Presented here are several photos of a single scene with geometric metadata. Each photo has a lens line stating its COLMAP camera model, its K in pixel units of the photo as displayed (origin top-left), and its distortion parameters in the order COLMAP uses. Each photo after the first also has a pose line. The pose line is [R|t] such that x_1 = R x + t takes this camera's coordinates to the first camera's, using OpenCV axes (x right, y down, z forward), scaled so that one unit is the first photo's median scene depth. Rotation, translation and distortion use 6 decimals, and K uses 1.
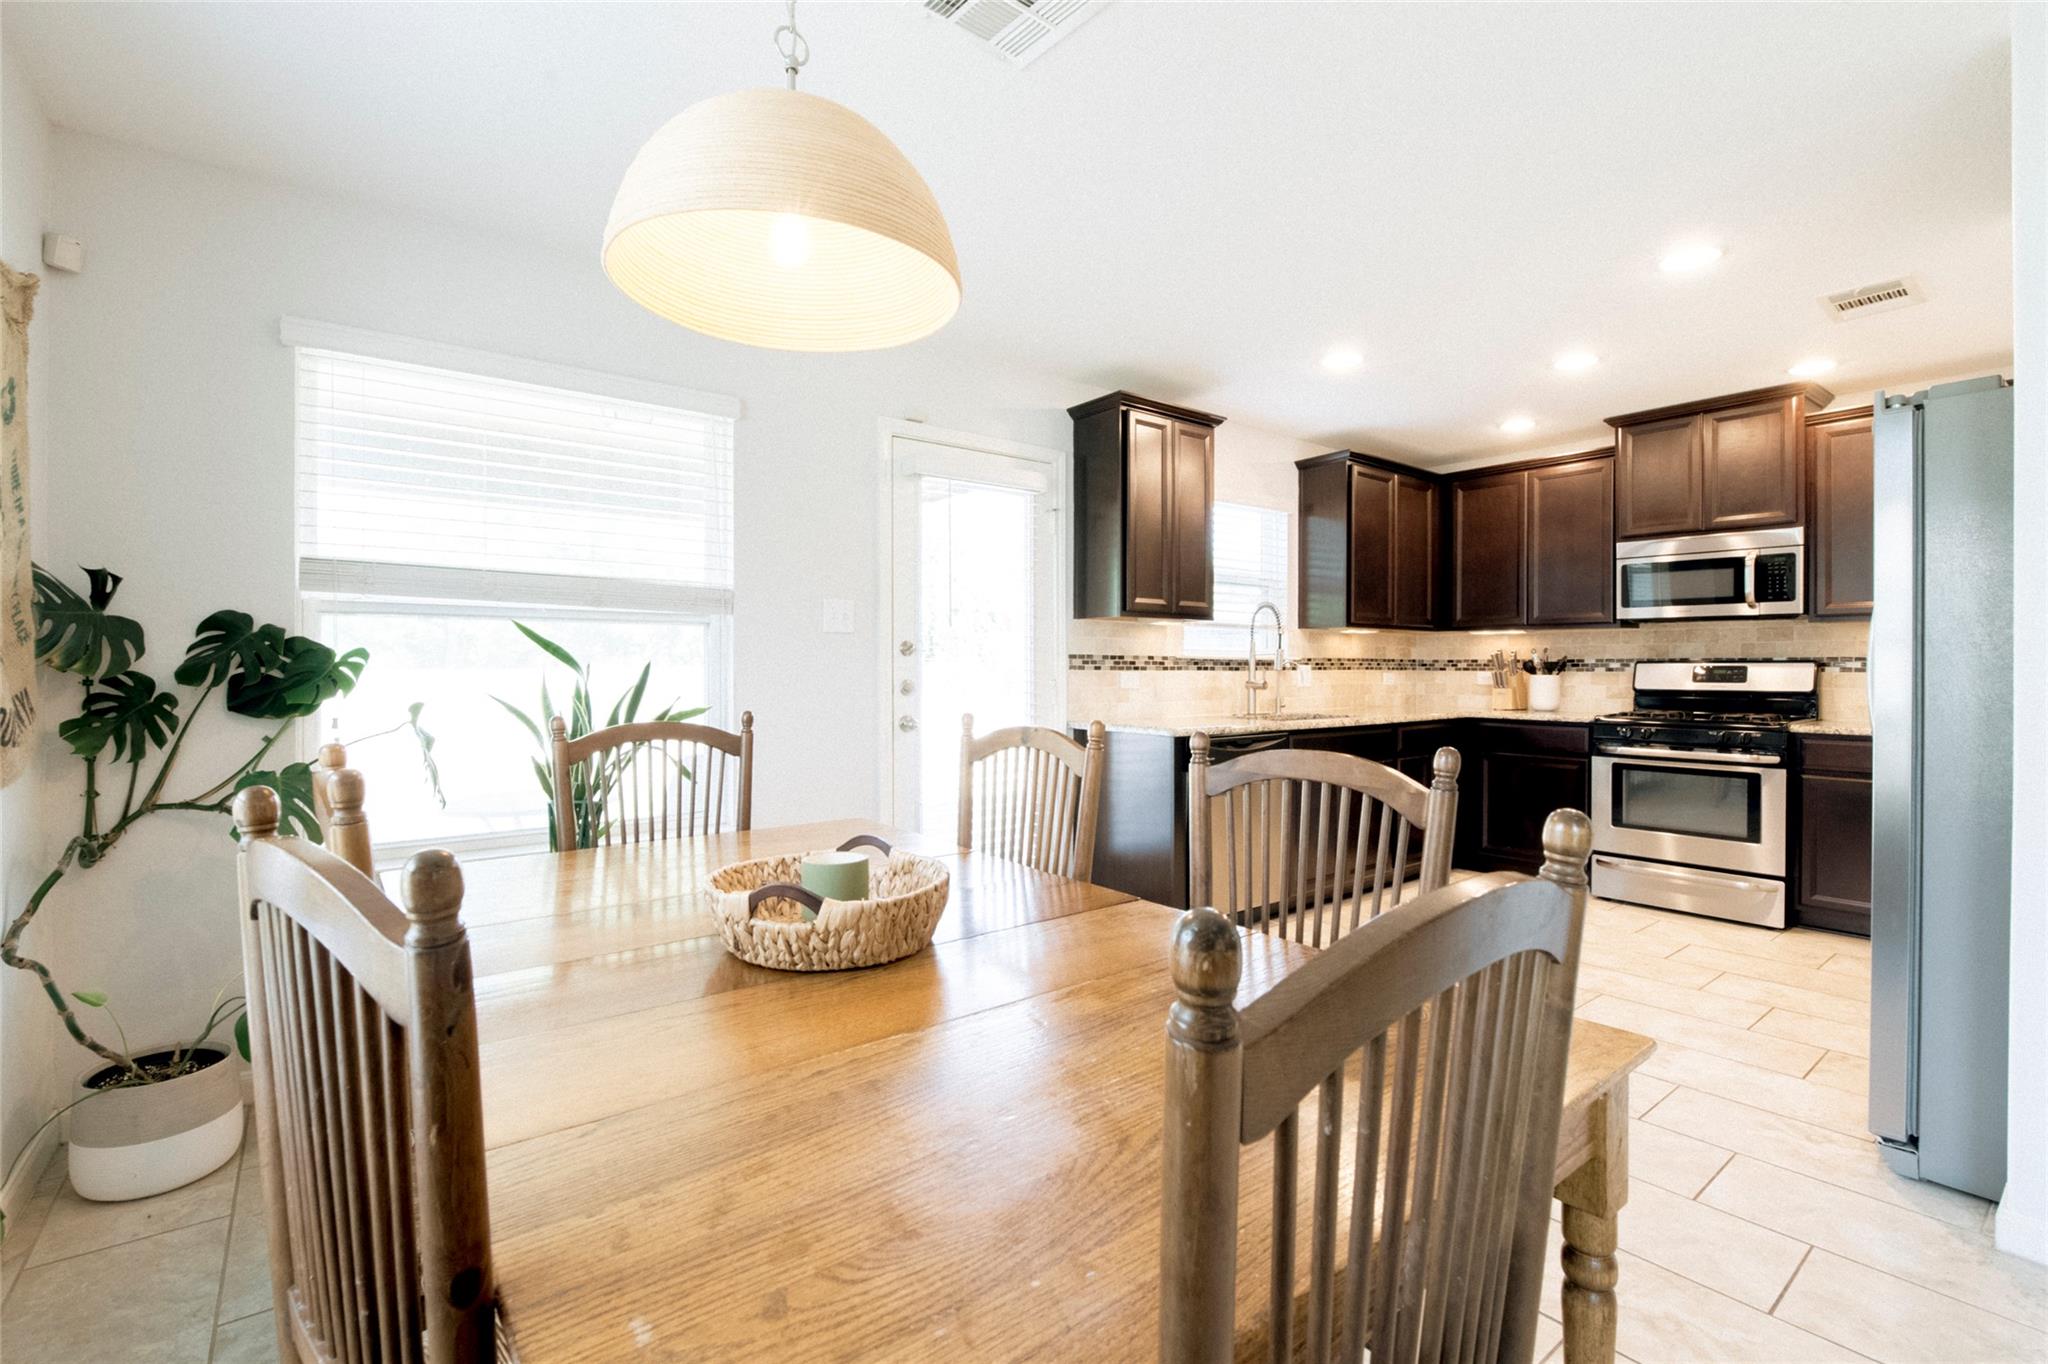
lens RADIAL K [[891.5, 0, 1018.9], [0, 891.5, 672.6], [0, 0, 1]] dist [-0.008242, -0.003006]
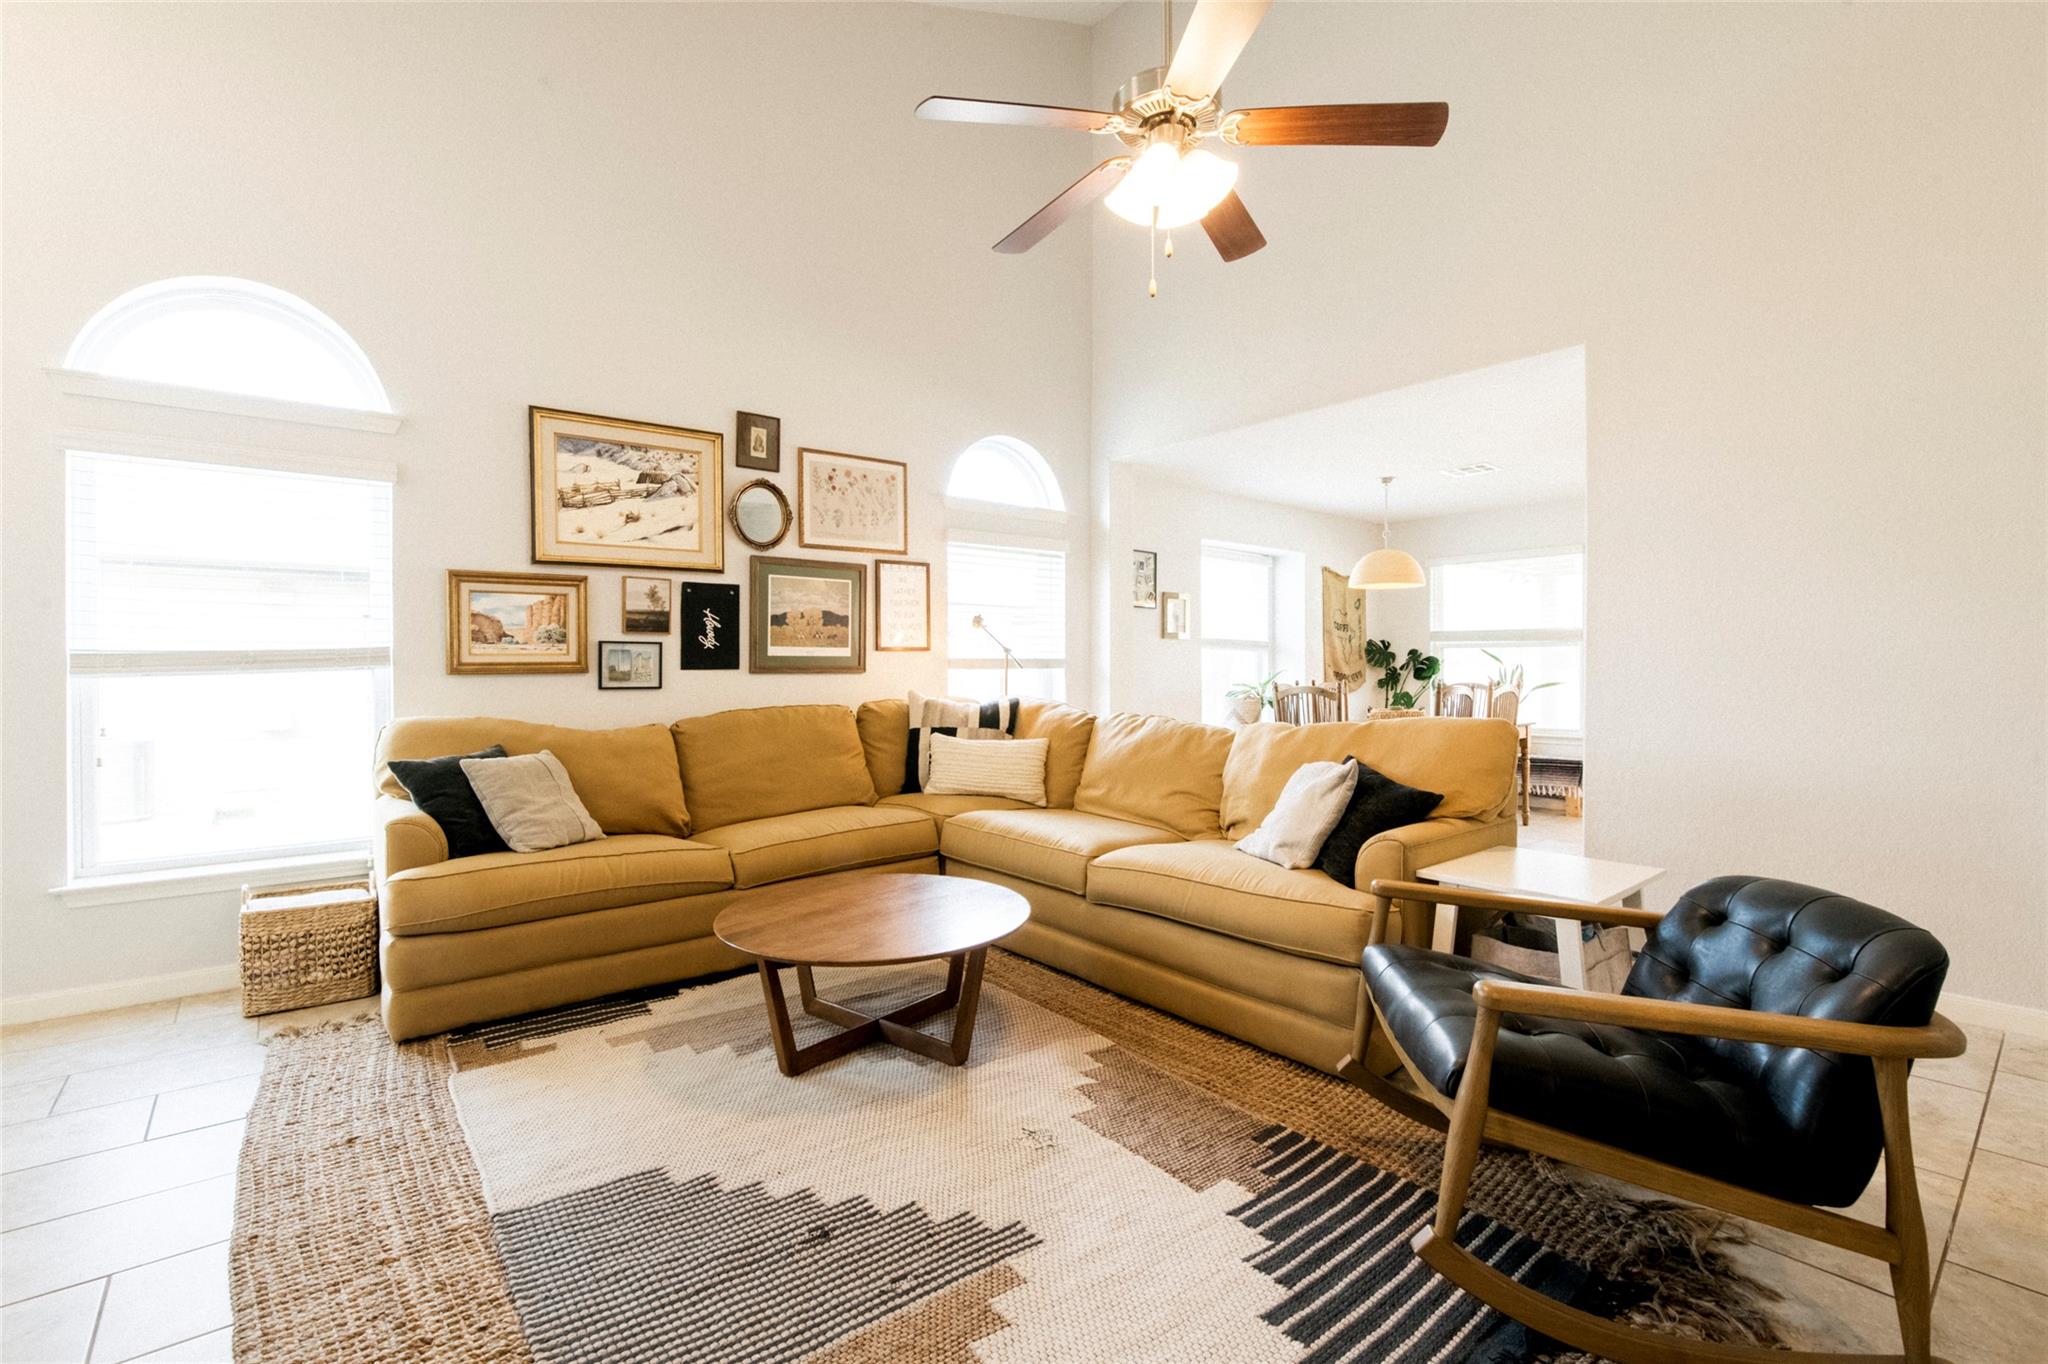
lens RADIAL K [[891.5, 0, 1019.9], [0, 891.5, 671.5], [0, 0, 1]] dist [-0.008242, -0.003006]
pose [[0.039641, 0.007037, -0.999189, 1.300643], [-0.001133, 0.999975, 0.006997, -0.002686], [0.999213, 0.000855, 0.039648, -0.344839]]
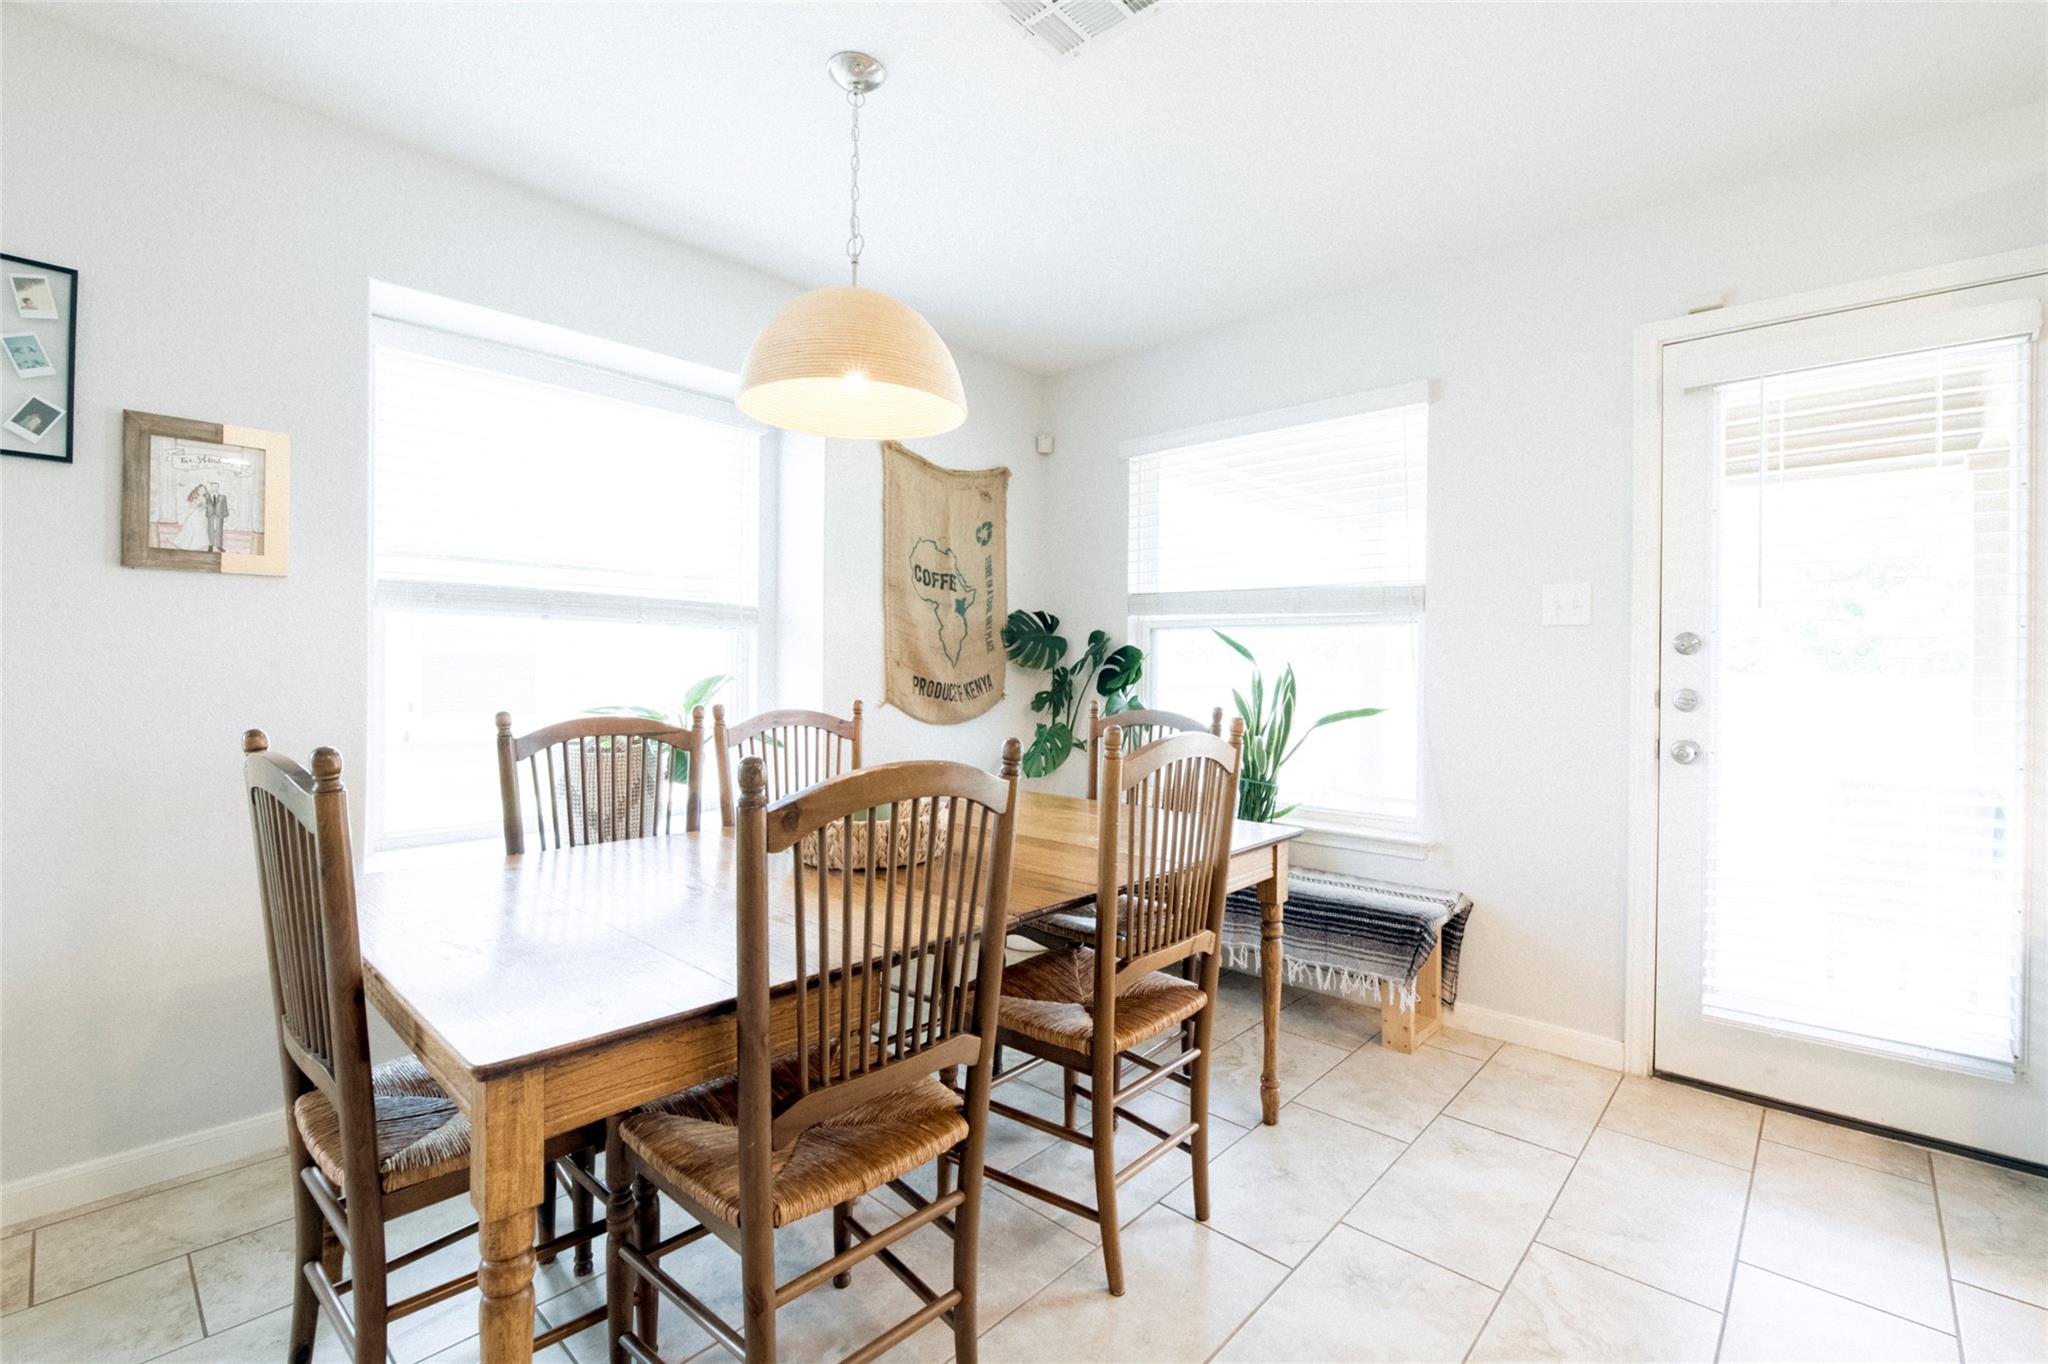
lens RADIAL K [[891.5, 0, 1019.9], [0, 891.5, 688.2], [0, 0, 1]] dist [-0.008242, -0.003006]
pose [[0.174886, 0.031242, -0.984093, 0.374832], [-0.012662, 0.999485, 0.029480, -0.005063], [0.984507, 0.007304, 0.175192, 0.294836]]
